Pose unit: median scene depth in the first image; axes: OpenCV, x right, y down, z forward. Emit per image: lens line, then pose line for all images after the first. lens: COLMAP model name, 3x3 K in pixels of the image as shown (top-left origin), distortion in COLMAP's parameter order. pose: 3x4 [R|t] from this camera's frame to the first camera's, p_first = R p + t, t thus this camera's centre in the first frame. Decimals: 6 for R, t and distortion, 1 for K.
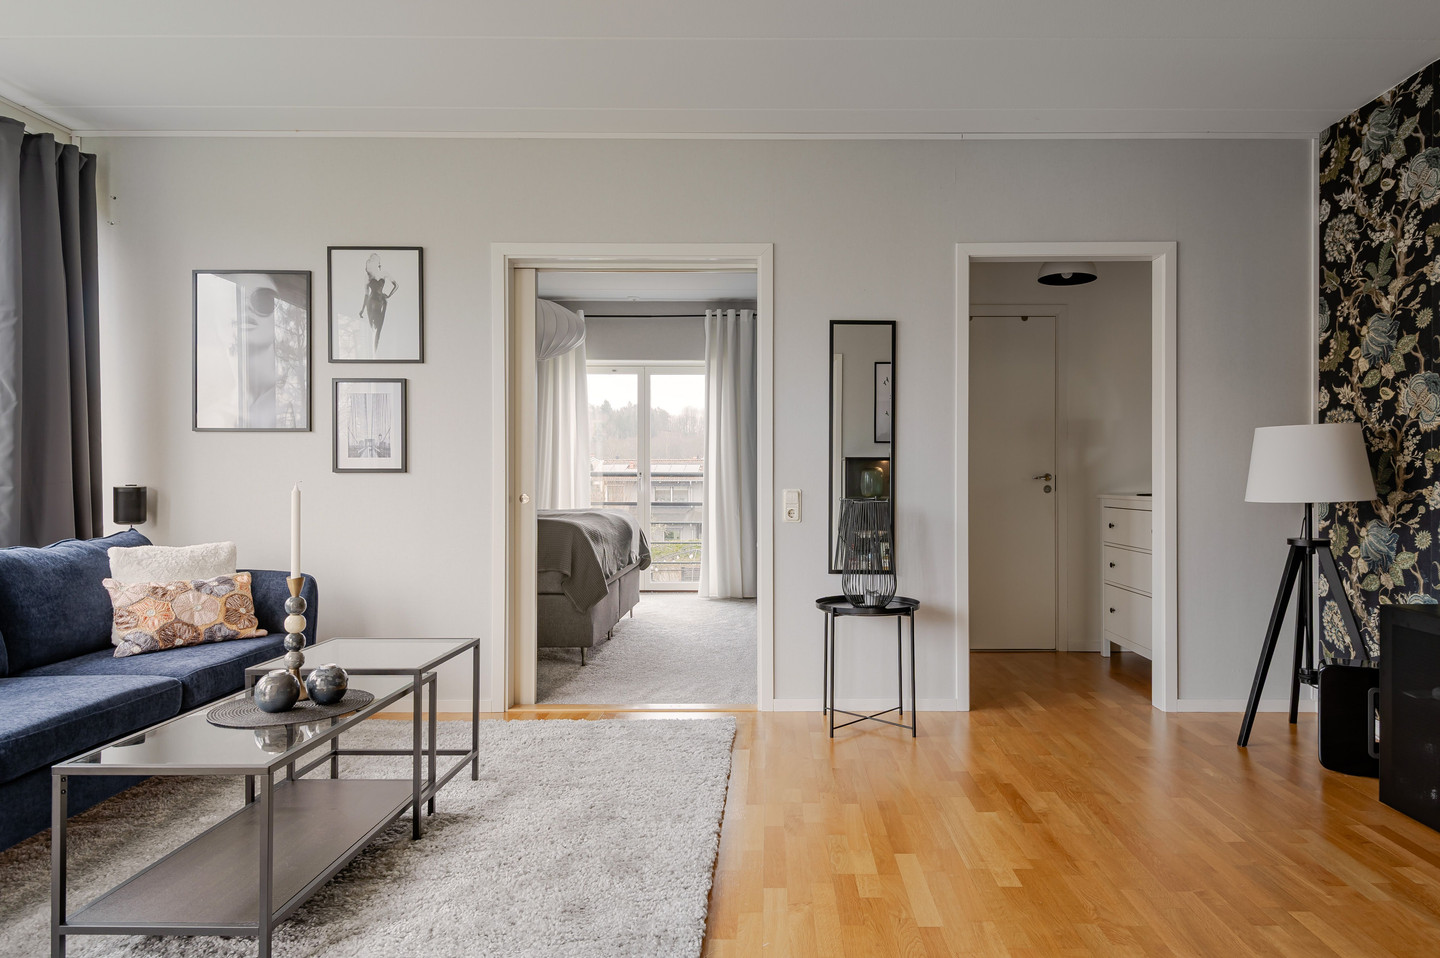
lens RADIAL K [[915.4, 0, 722.4], [0, 915.4, 484.5], [0, 0, 1]] dist [0.007915, 0.001109]
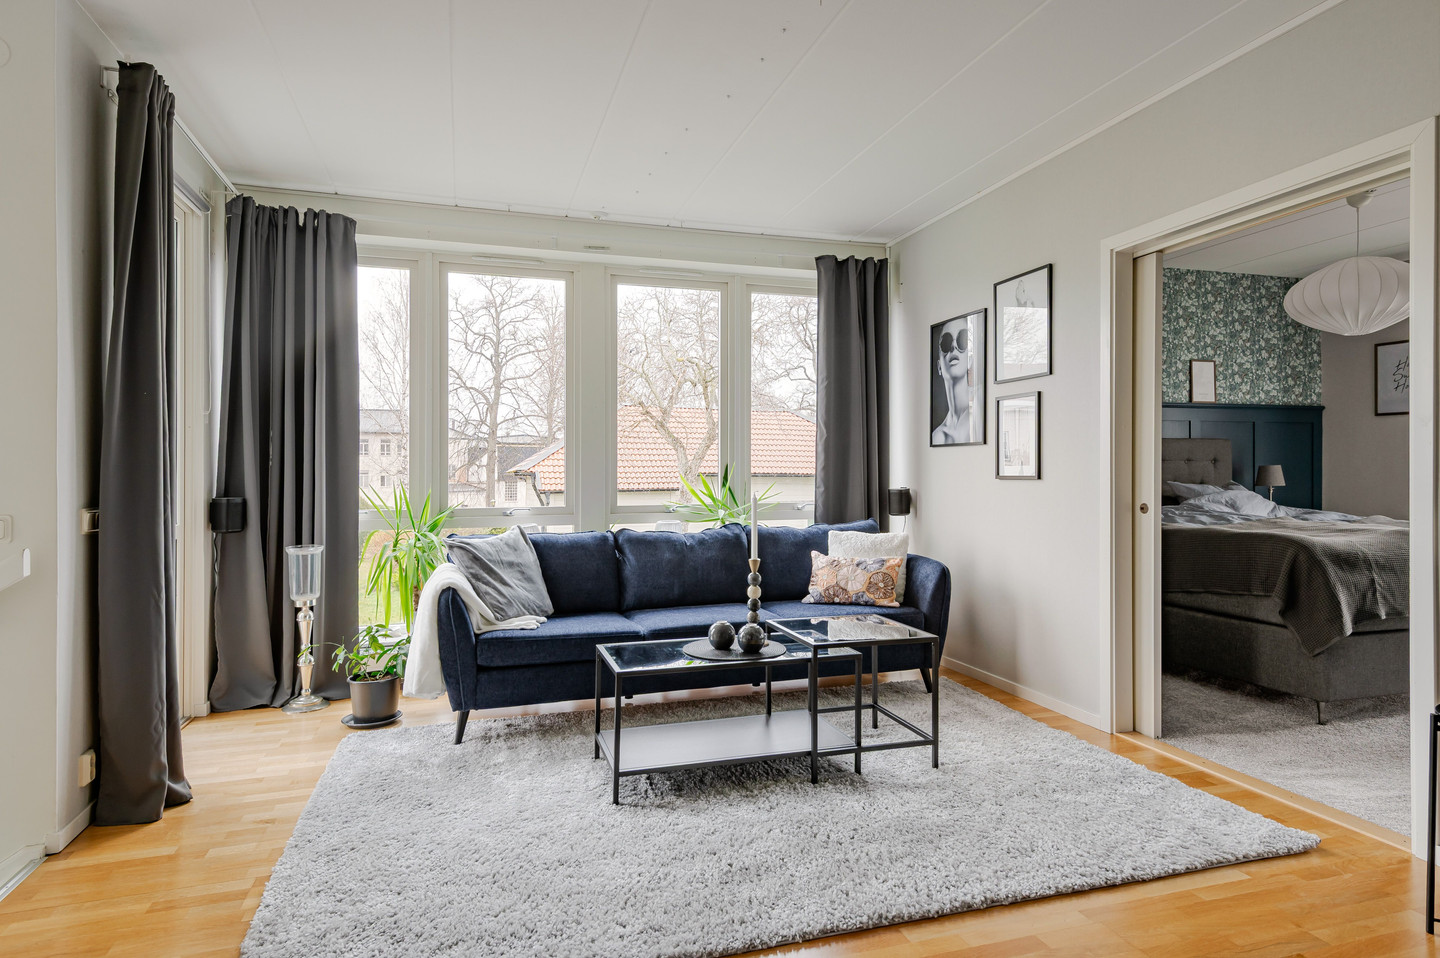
lens RADIAL K [[802.2, 0, 720.2], [0, 802.2, 471.2], [0, 0, 1]] dist [-0.001228, 0.000041]
pose [[0.293272, -0.003926, -0.956021, 0.463802], [-0.001559, 0.999988, -0.004585, -0.018704], [0.956028, 0.002835, 0.293263, 0.396291]]
